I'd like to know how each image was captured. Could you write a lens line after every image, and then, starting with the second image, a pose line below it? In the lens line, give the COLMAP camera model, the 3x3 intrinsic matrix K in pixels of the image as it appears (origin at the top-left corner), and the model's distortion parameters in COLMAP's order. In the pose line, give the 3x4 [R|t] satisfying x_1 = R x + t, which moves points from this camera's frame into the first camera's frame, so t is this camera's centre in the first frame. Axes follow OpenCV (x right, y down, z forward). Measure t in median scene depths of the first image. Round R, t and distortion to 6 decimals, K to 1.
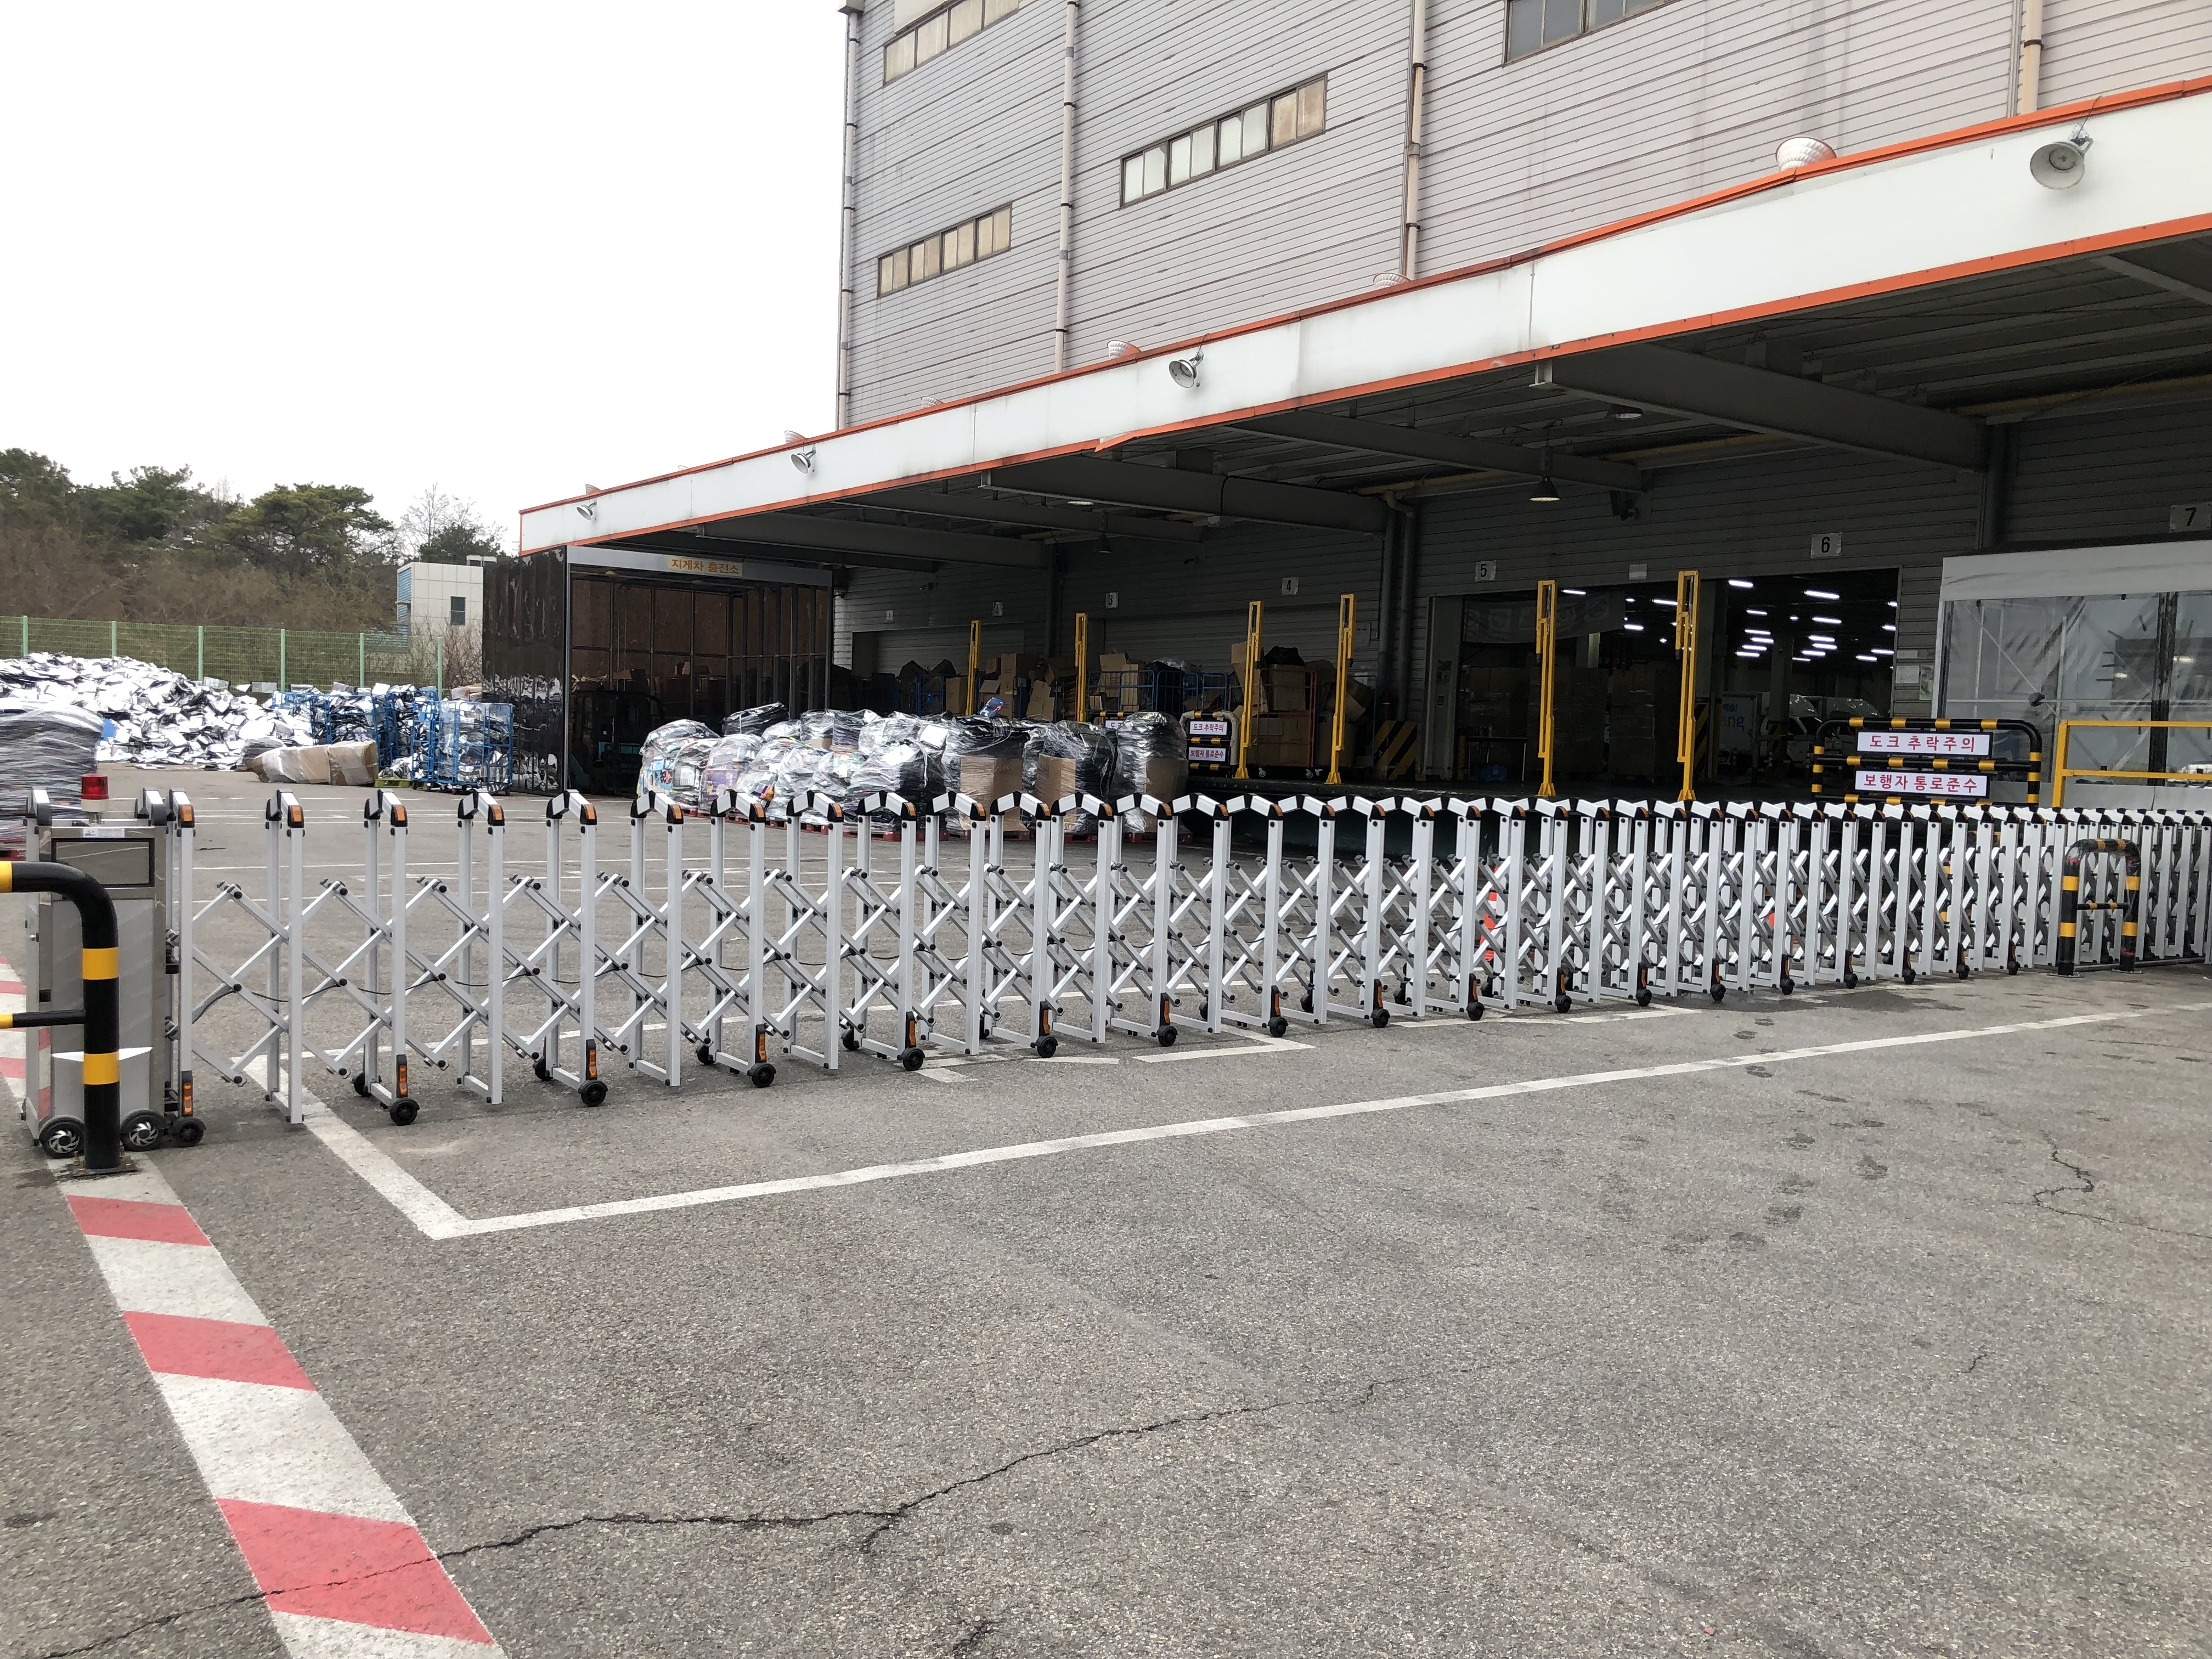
lens RADIAL K [[1849.8, 0, 1071.8], [0, 1849.8, 855.2], [0, 0, 1]] dist [0.061118, -0.073043]
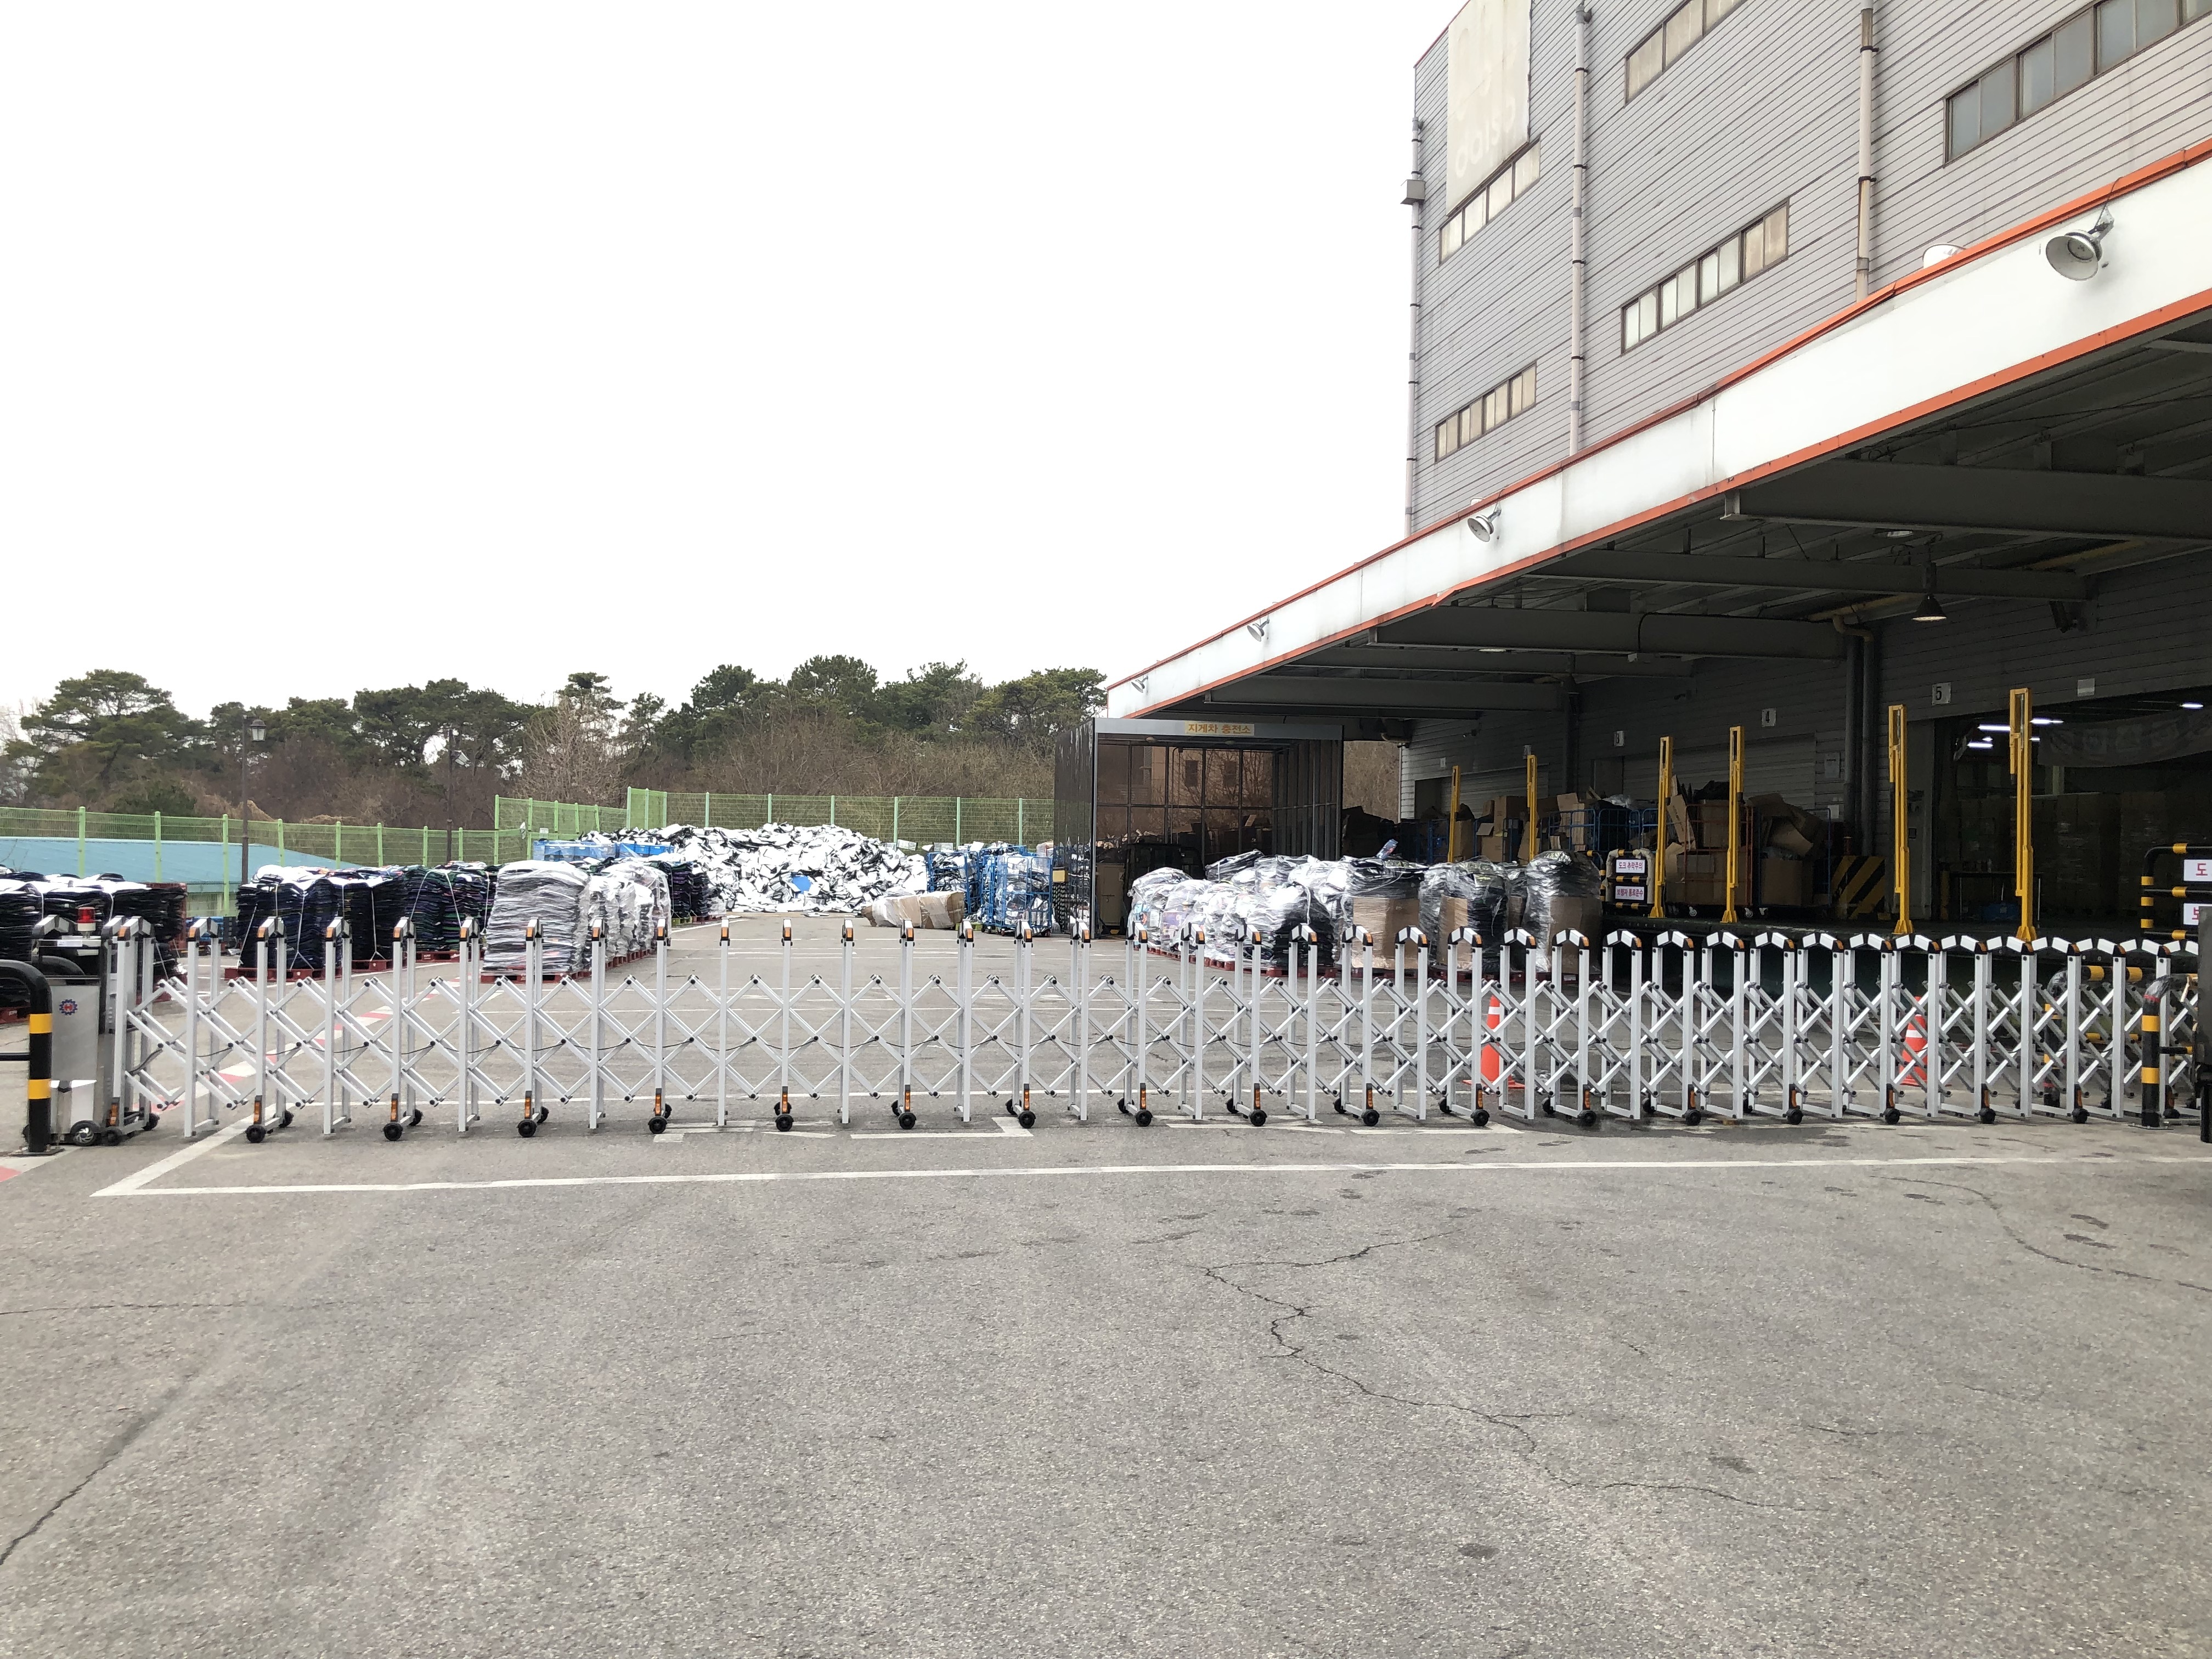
lens RADIAL K [[1844.5, 0, 1062.8], [0, 1844.5, 880.0], [0, 0, 1]] dist [0.010233, 0.013230]
pose [[0.902713, -0.014106, -0.430012, 0.223189], [-0.014554, 0.997889, -0.063287, 0.005159], [0.429997, 0.063388, 0.900602, -0.017830]]
